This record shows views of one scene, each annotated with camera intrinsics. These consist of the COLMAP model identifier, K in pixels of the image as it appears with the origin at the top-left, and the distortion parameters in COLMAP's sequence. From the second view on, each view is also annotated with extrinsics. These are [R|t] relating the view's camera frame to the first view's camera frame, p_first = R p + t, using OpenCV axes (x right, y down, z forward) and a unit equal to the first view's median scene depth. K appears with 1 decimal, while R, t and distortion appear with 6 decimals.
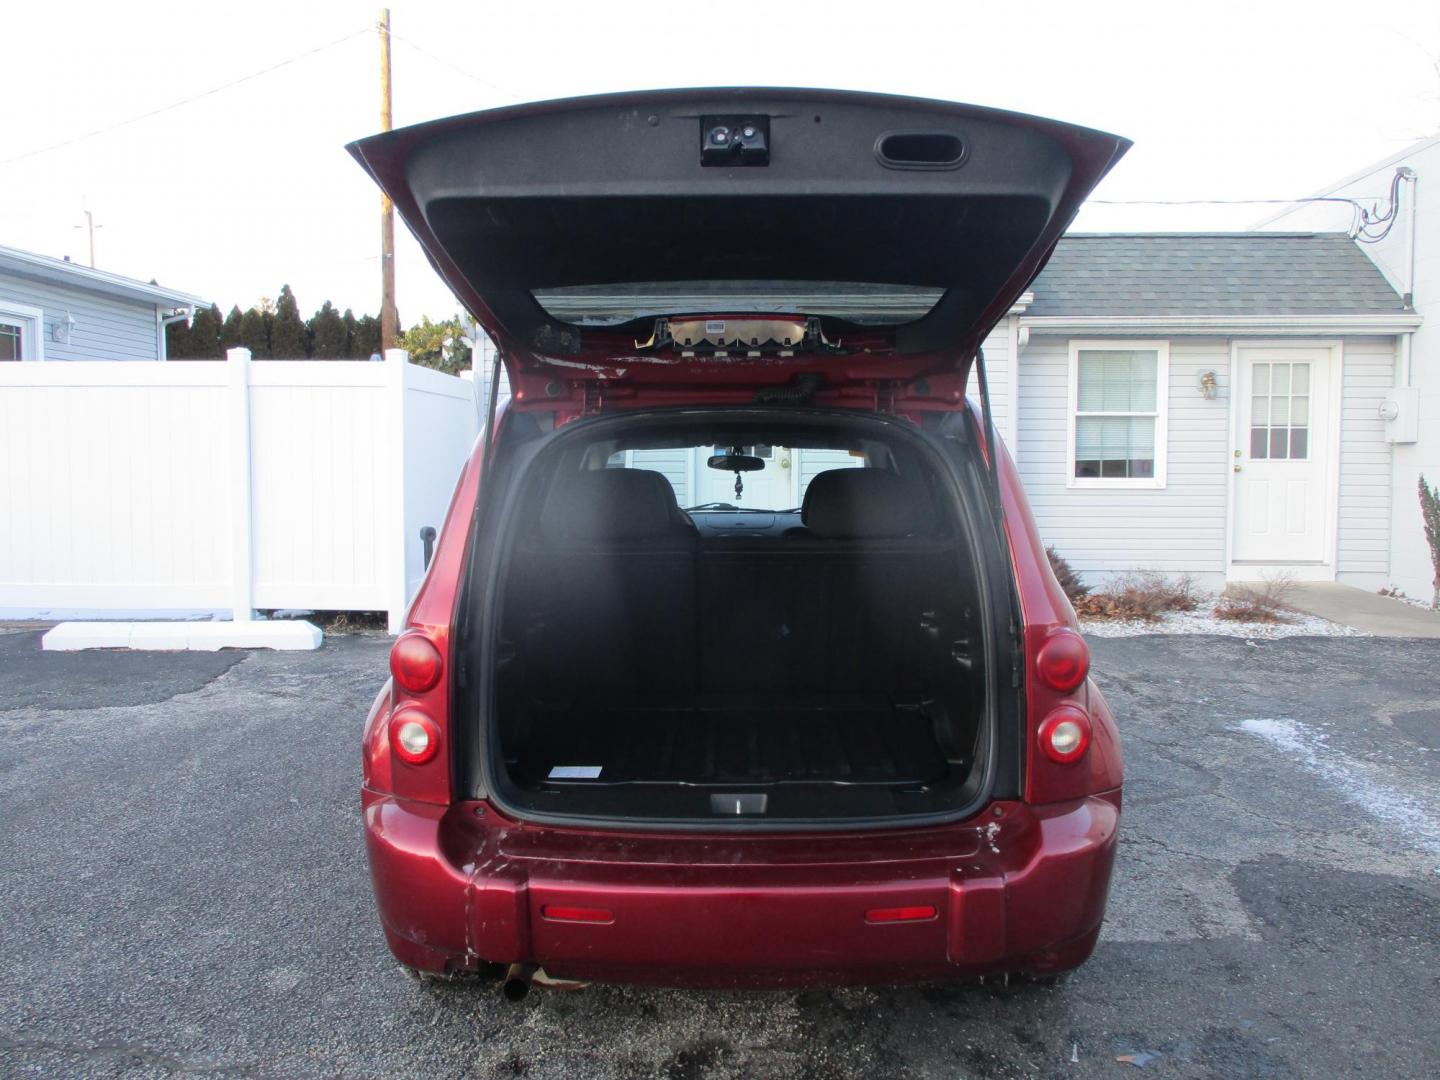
lens RADIAL K [[1267.7, 0, 717.4], [0, 1267.7, 519.9], [0, 0, 1]] dist [-0.037153, -0.006099]
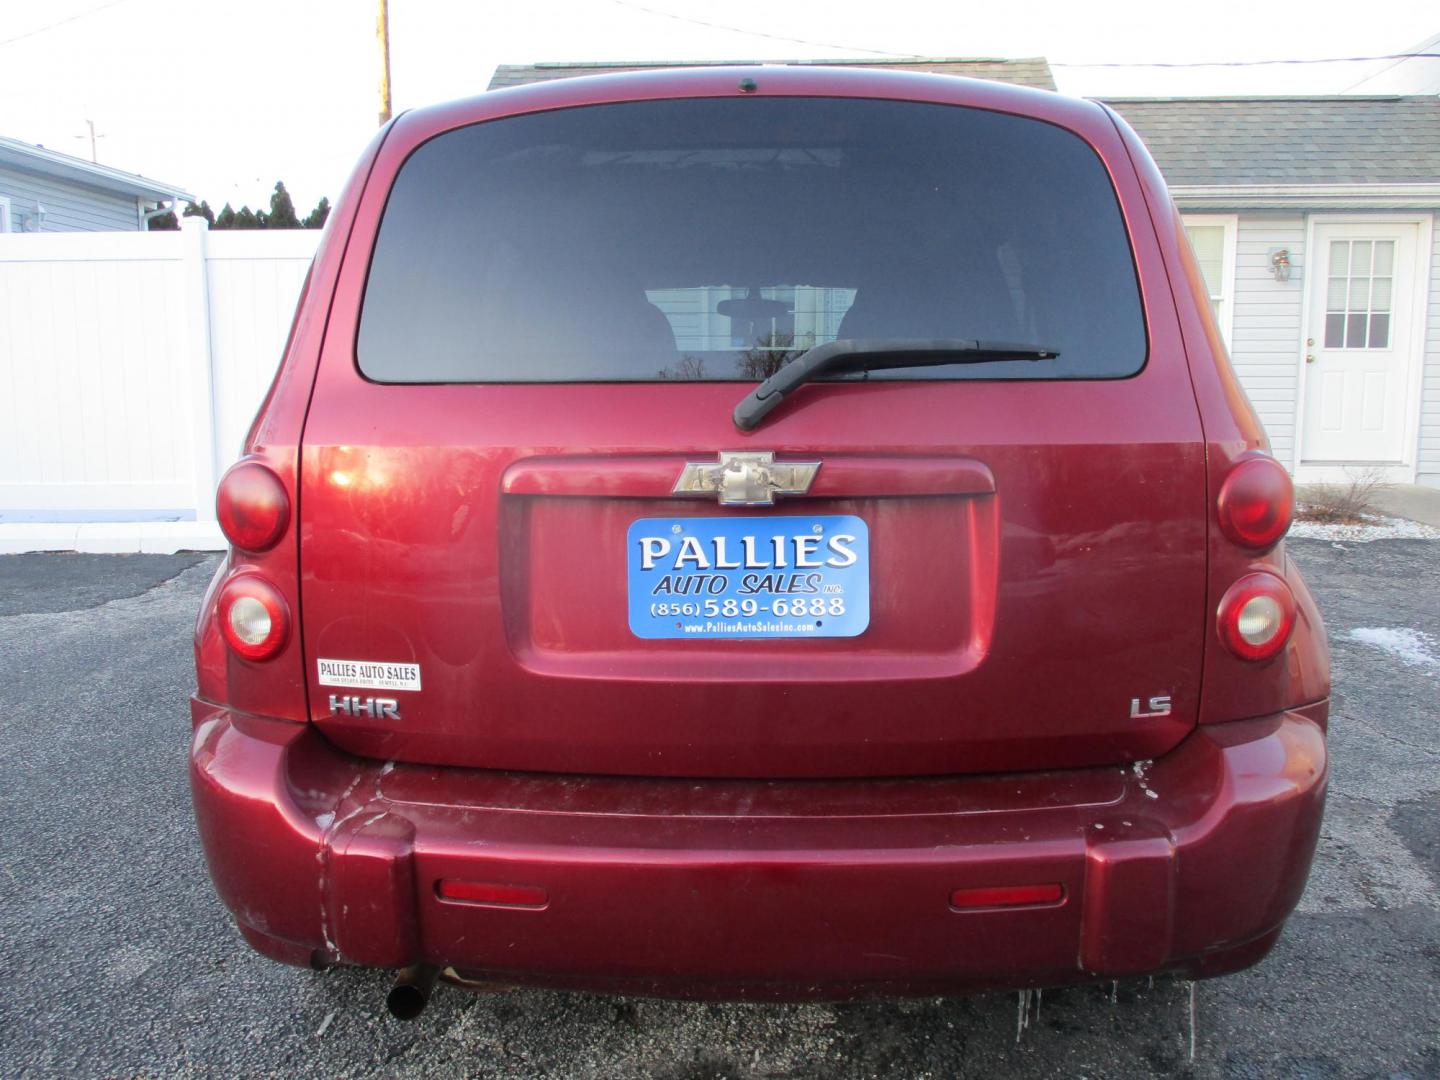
lens RADIAL K [[1193.3, 0, 717.6], [0, 1193.3, 539.3], [0, 0, 1]] dist [-0.023102, -0.006116]
pose [[0.999817, -0.000602, -0.019138, 0.005936], [0.001923, 0.997608, 0.069095, 0.039568], [0.019051, -0.069120, 0.997426, 0.184528]]
